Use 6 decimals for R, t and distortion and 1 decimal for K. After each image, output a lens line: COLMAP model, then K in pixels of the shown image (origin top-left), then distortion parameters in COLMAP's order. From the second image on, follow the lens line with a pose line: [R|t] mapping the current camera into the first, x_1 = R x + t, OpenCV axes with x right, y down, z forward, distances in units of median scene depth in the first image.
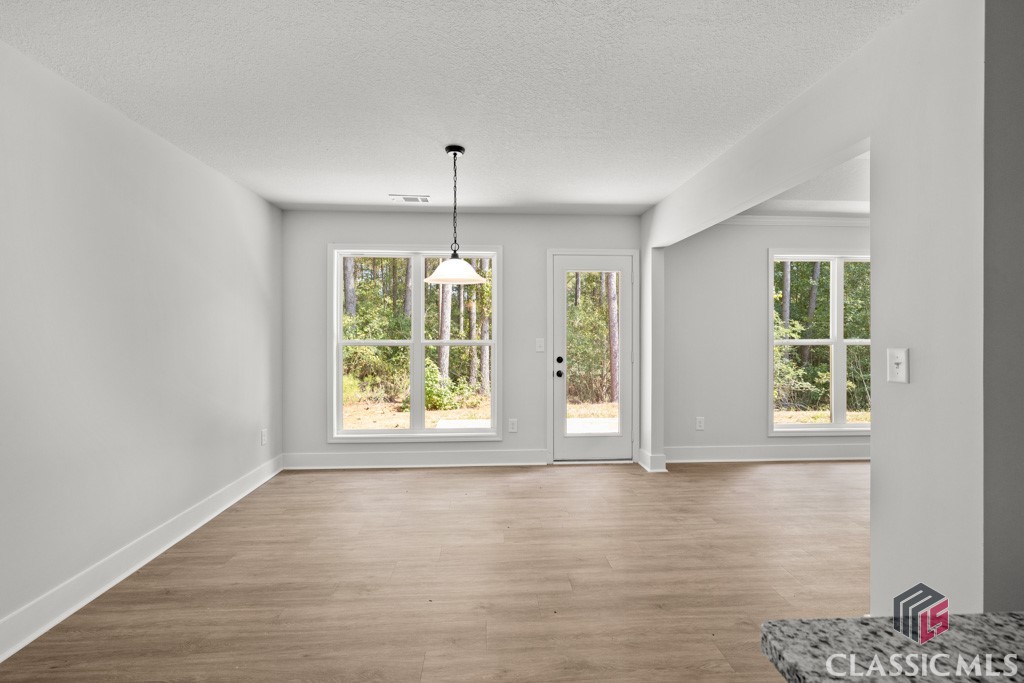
lens RADIAL K [[428.0, 0, 512.3], [0, 428.0, 336.2], [0, 0, 1]] dist [0.001495, 0.000436]
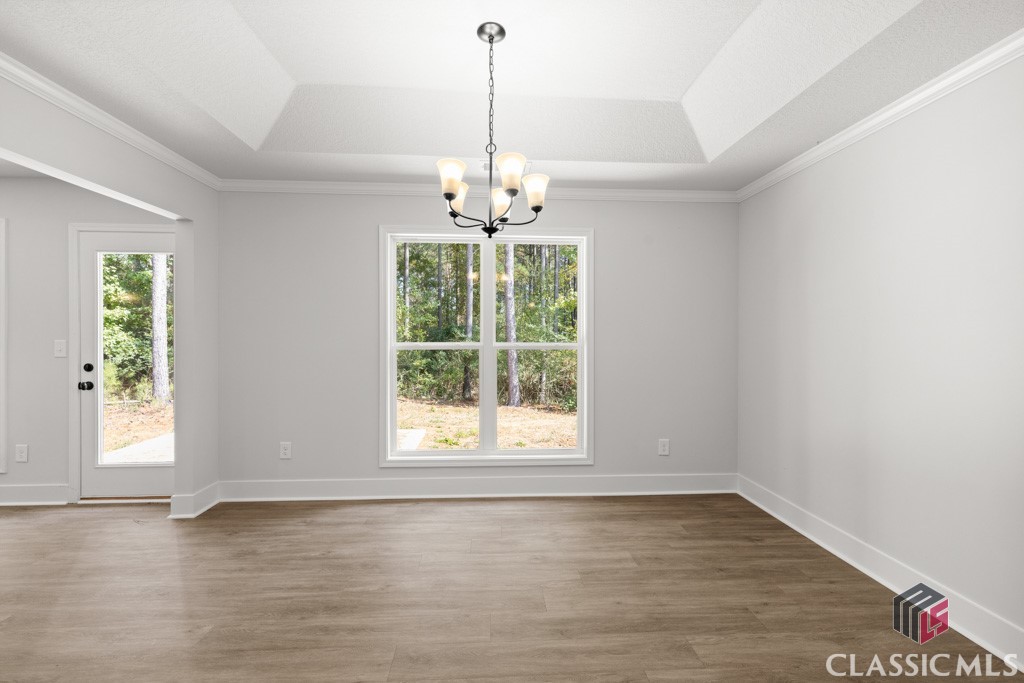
lens RADIAL K [[428.0, 0, 514.9], [0, 428.0, 331.3], [0, 0, 1]] dist [0.001495, 0.000436]
pose [[0.999890, 0.002517, -0.014595, 0.921104], [-0.002440, 0.999983, 0.005299, -0.016462], [0.014608, -0.005263, 0.999879, 0.251329]]
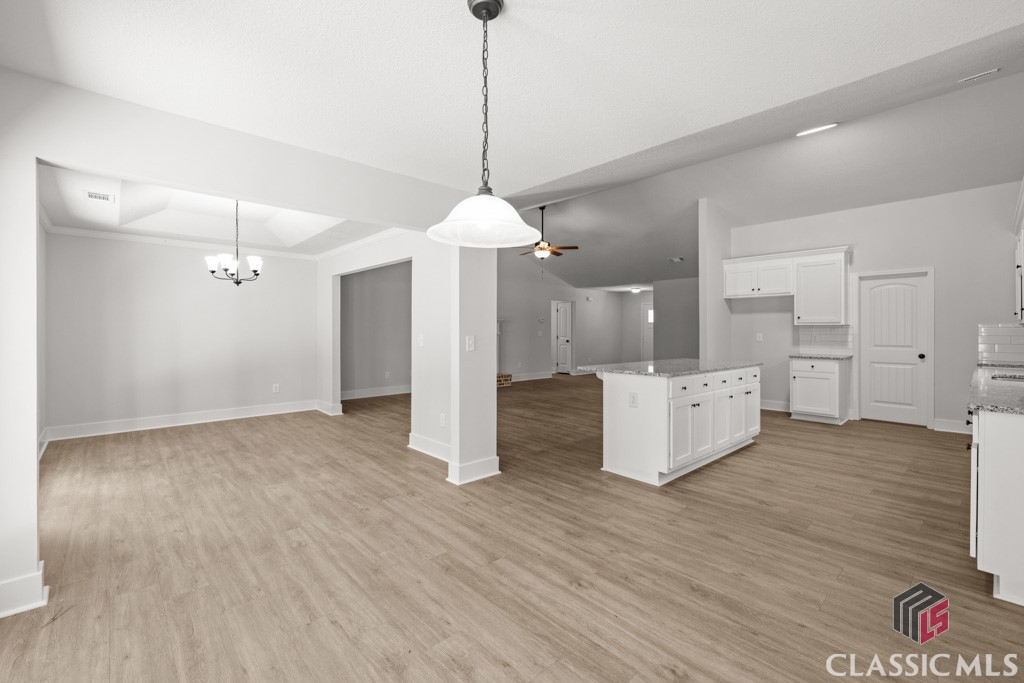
lens RADIAL K [[428.0, 0, 513.9], [0, 428.0, 333.1], [0, 0, 1]] dist [0.001495, 0.000436]
pose [[-0.617635, -0.009419, 0.786409, -0.381805], [0.001183, 0.999916, 0.012905, 0.002422], [-0.786464, 0.008901, -0.617572, 0.859283]]
